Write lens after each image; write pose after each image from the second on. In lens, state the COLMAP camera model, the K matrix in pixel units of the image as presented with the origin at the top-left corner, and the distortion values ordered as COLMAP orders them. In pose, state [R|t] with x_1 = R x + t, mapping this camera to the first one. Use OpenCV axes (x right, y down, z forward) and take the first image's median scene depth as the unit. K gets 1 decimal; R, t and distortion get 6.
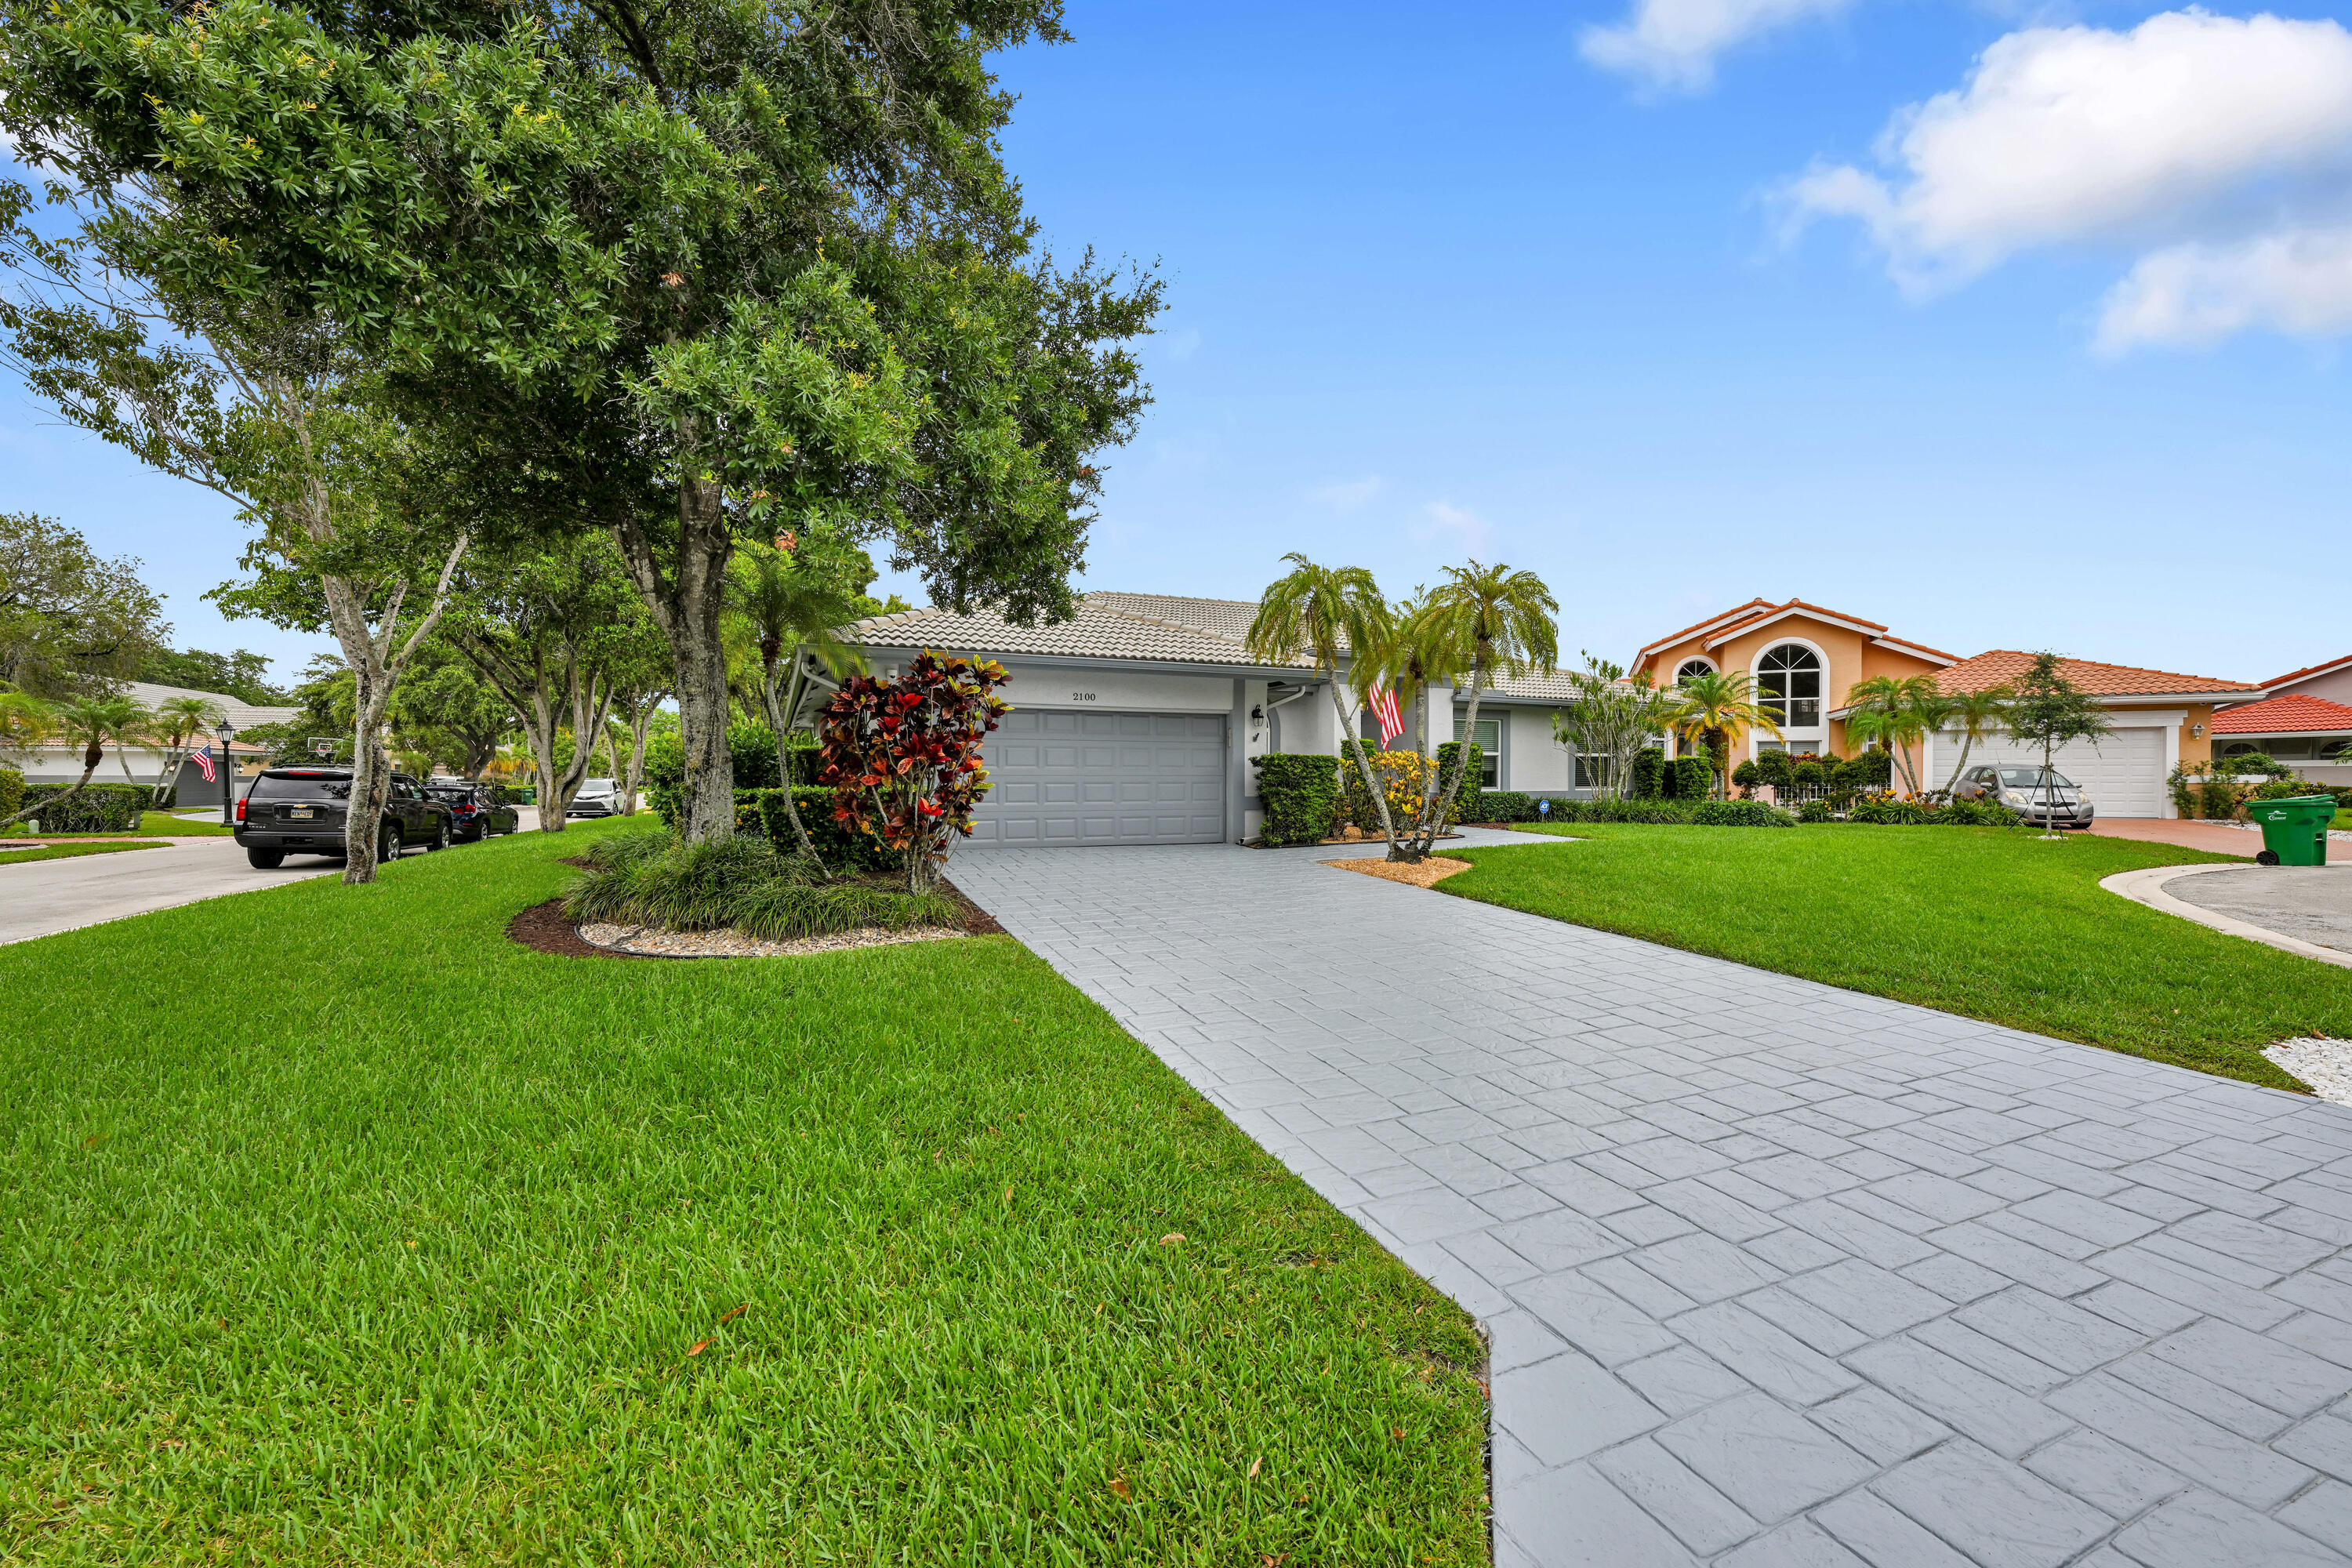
lens RADIAL K [[936.6, 0, 1178.4], [0, 936.6, 779.8], [0, 0, 1]] dist [-0.001233, 0.000054]
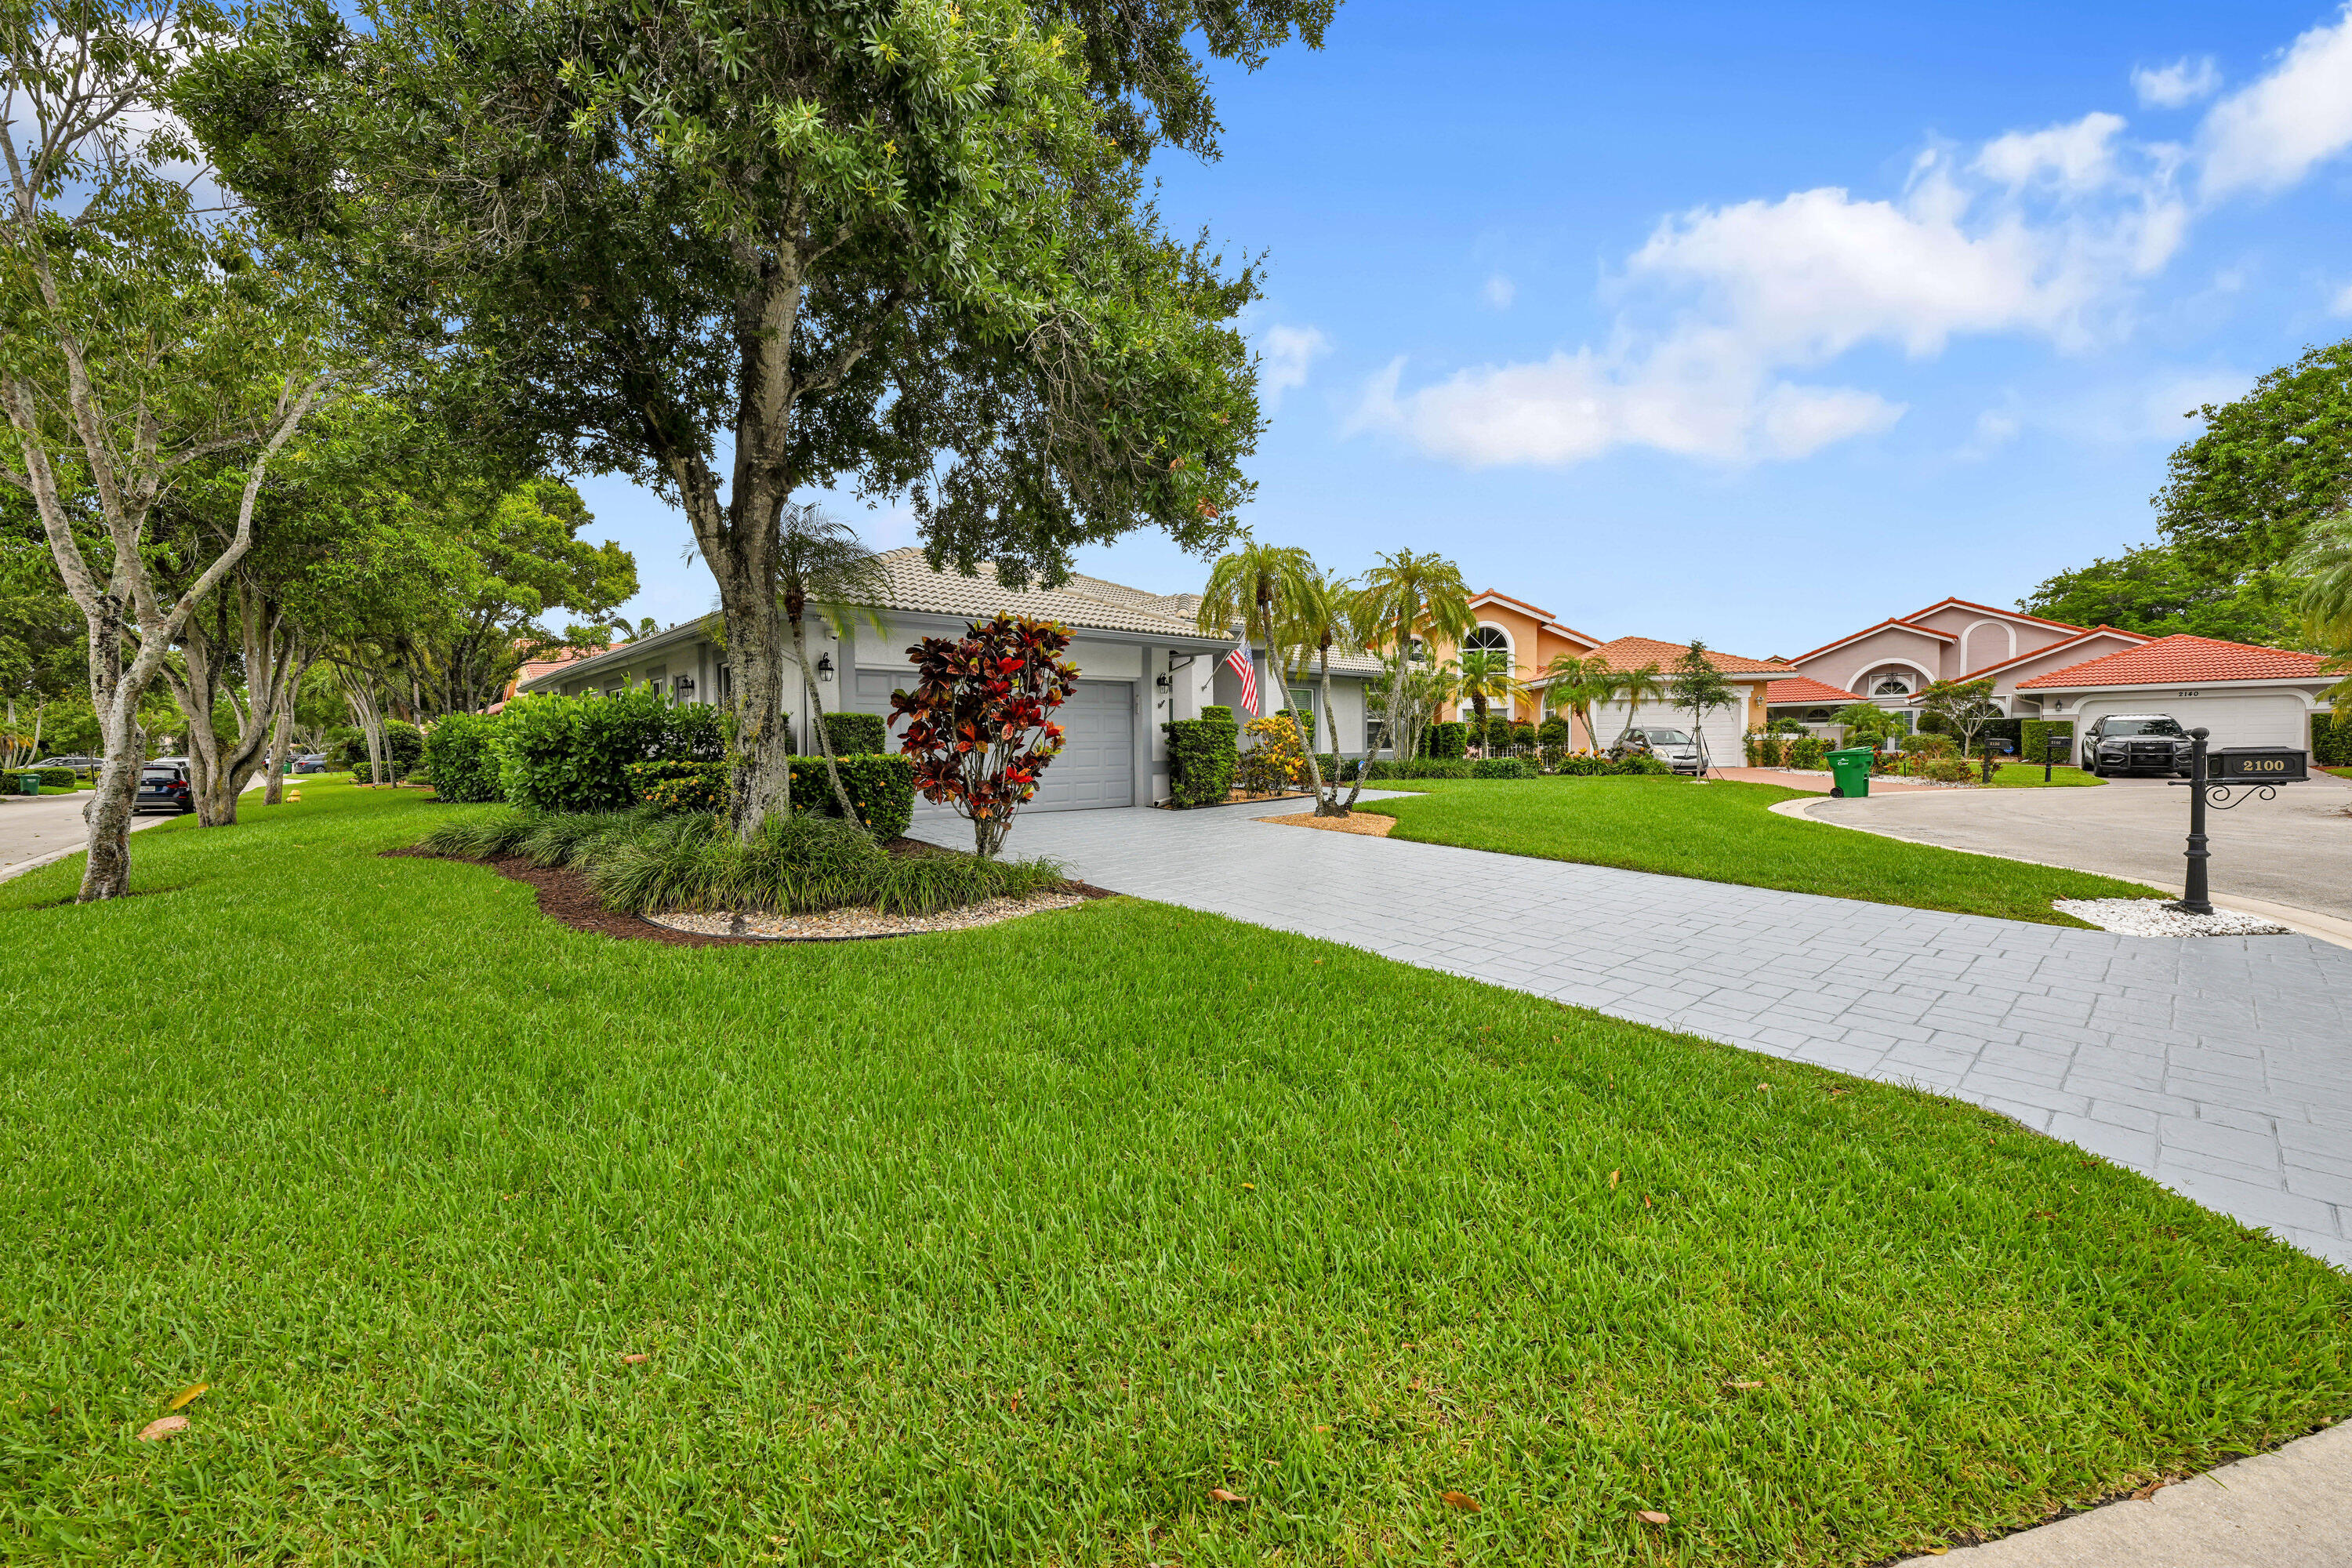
lens RADIAL K [[931.2, 0, 1173.7], [0, 931.2, 780.3], [0, 0, 1]] dist [-0.001480, 0.000129]
pose [[0.946569, -0.024831, 0.321543, -0.172736], [0.013681, 0.999226, 0.036888, 0.000752], [-0.322210, -0.030518, 0.946176, 0.007030]]
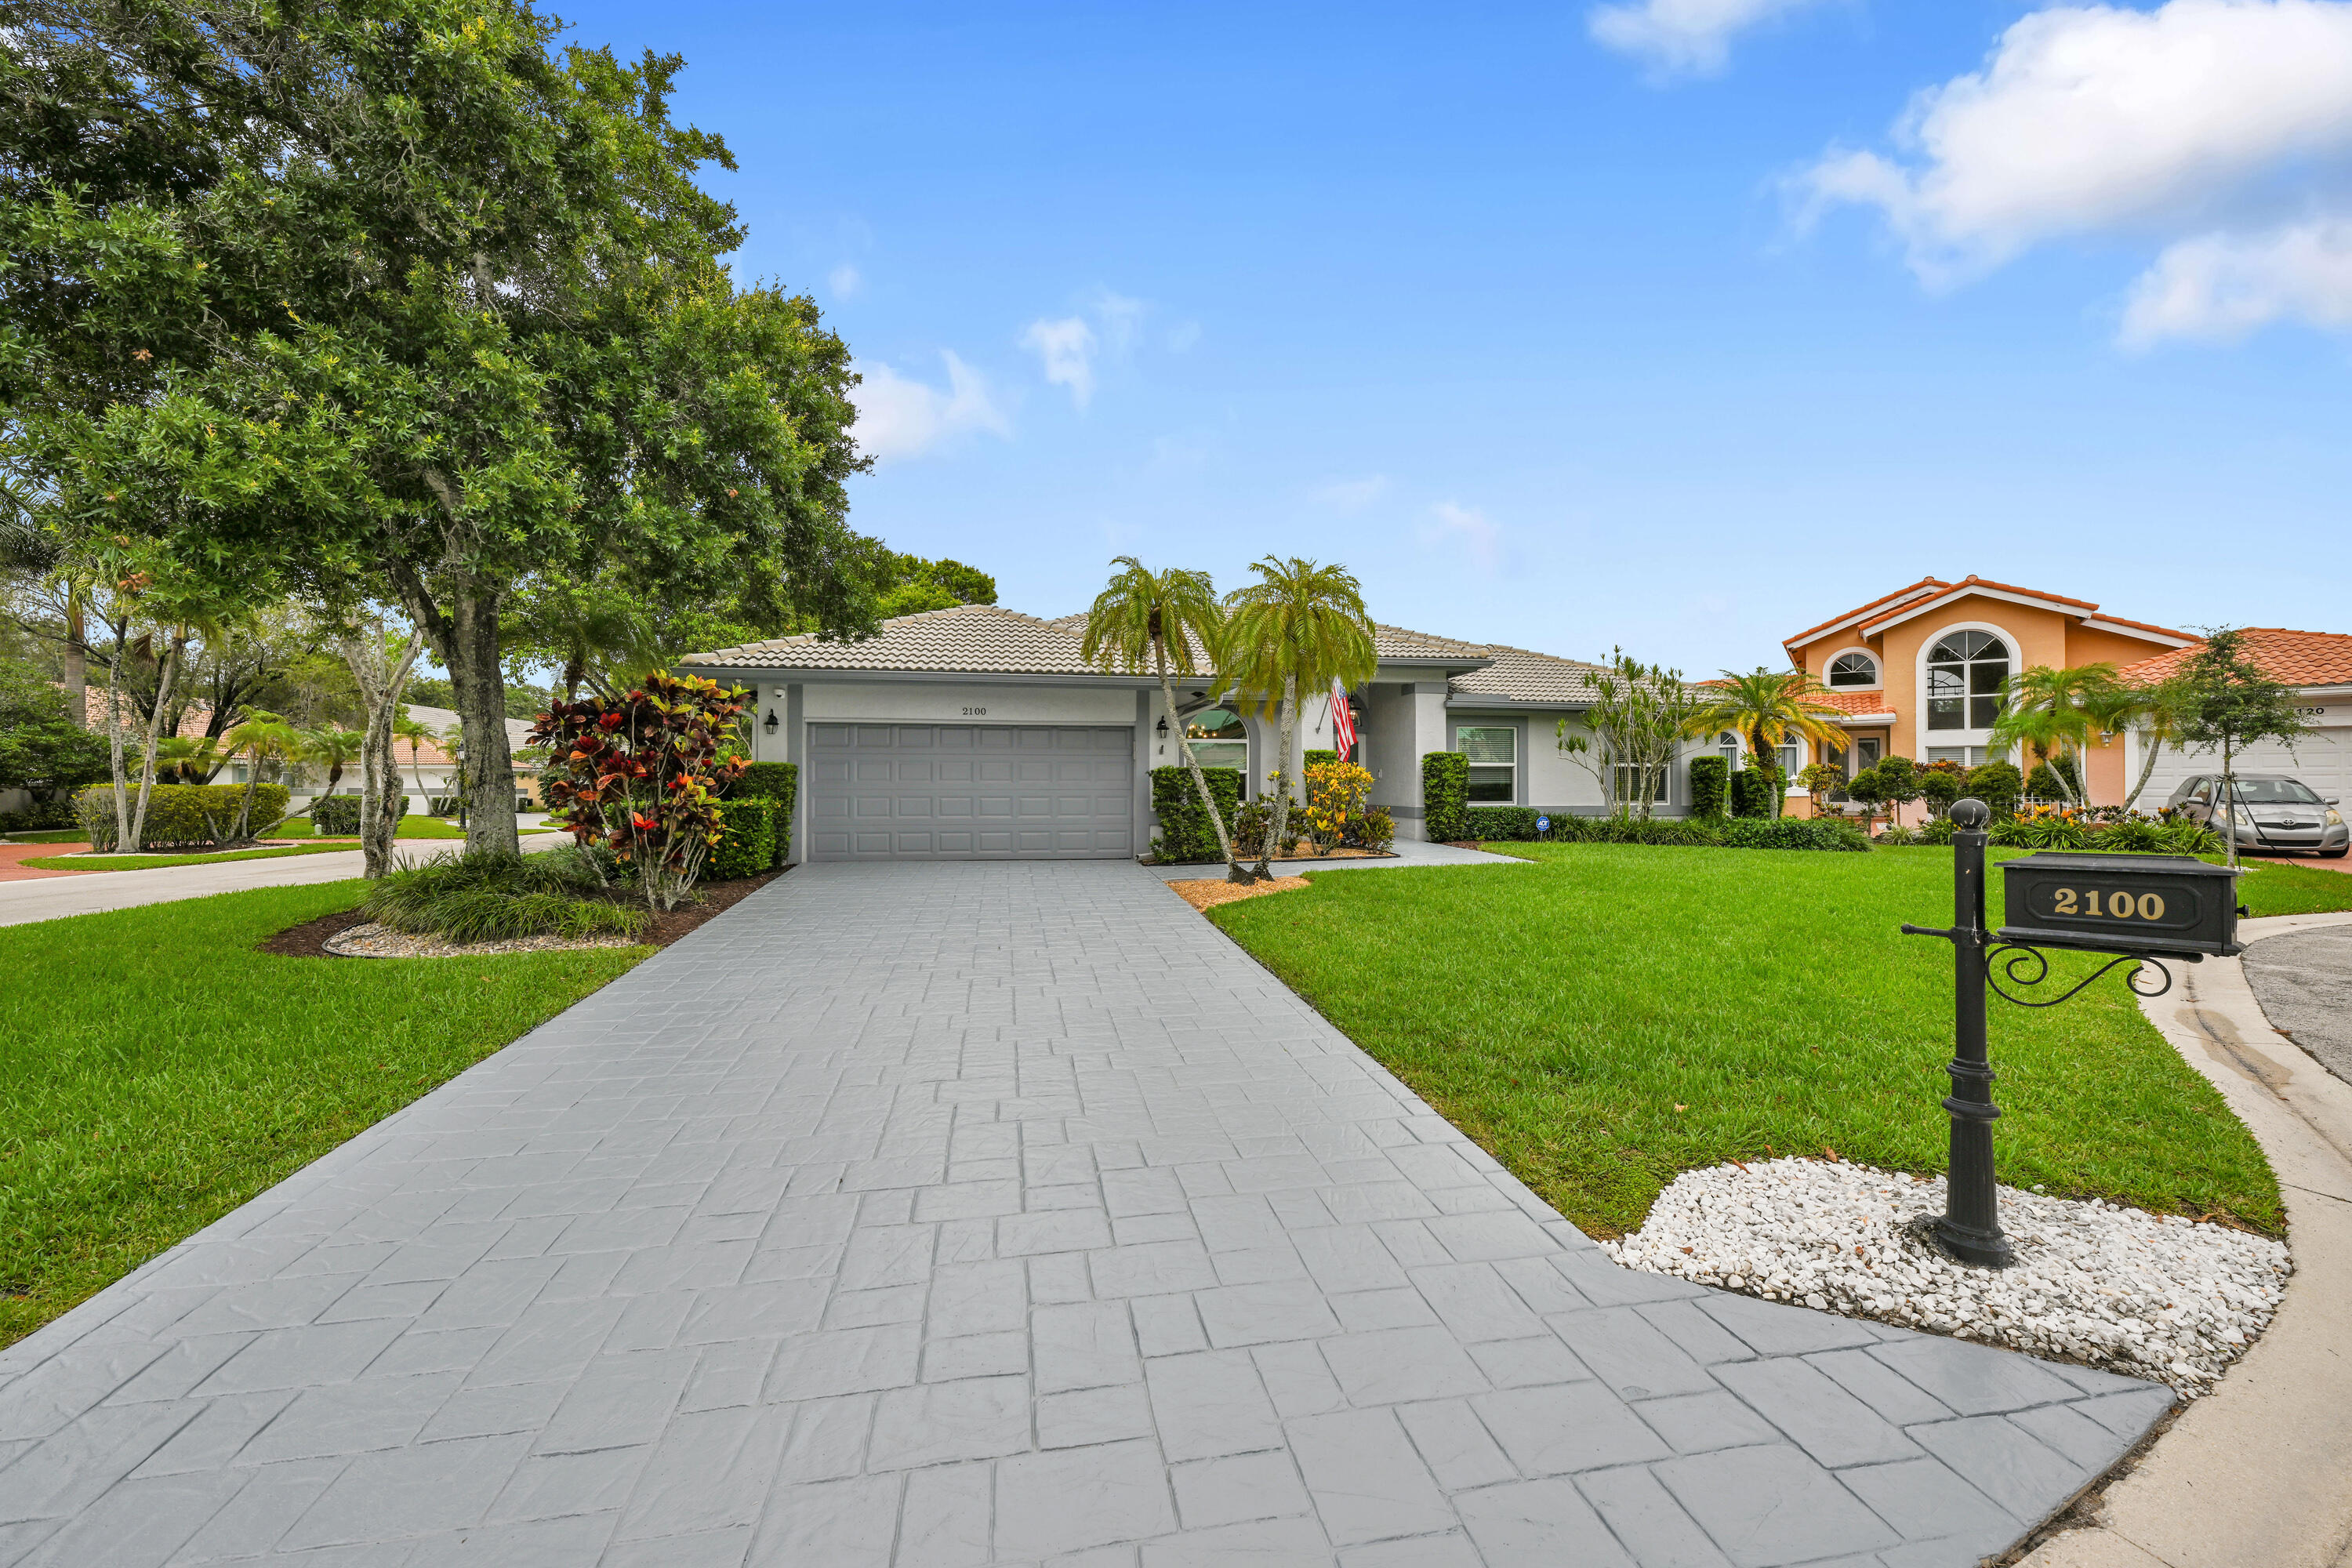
lens RADIAL K [[944.9, 0, 1176.0], [0, 944.9, 784.0], [0, 0, 1]] dist [-0.000700, 0.000138]
pose [[0.976564, -0.001794, -0.215221, 0.237140], [0.000173, 0.999971, -0.007551, -0.002527], [0.215229, 0.007337, 0.976536, 0.045790]]
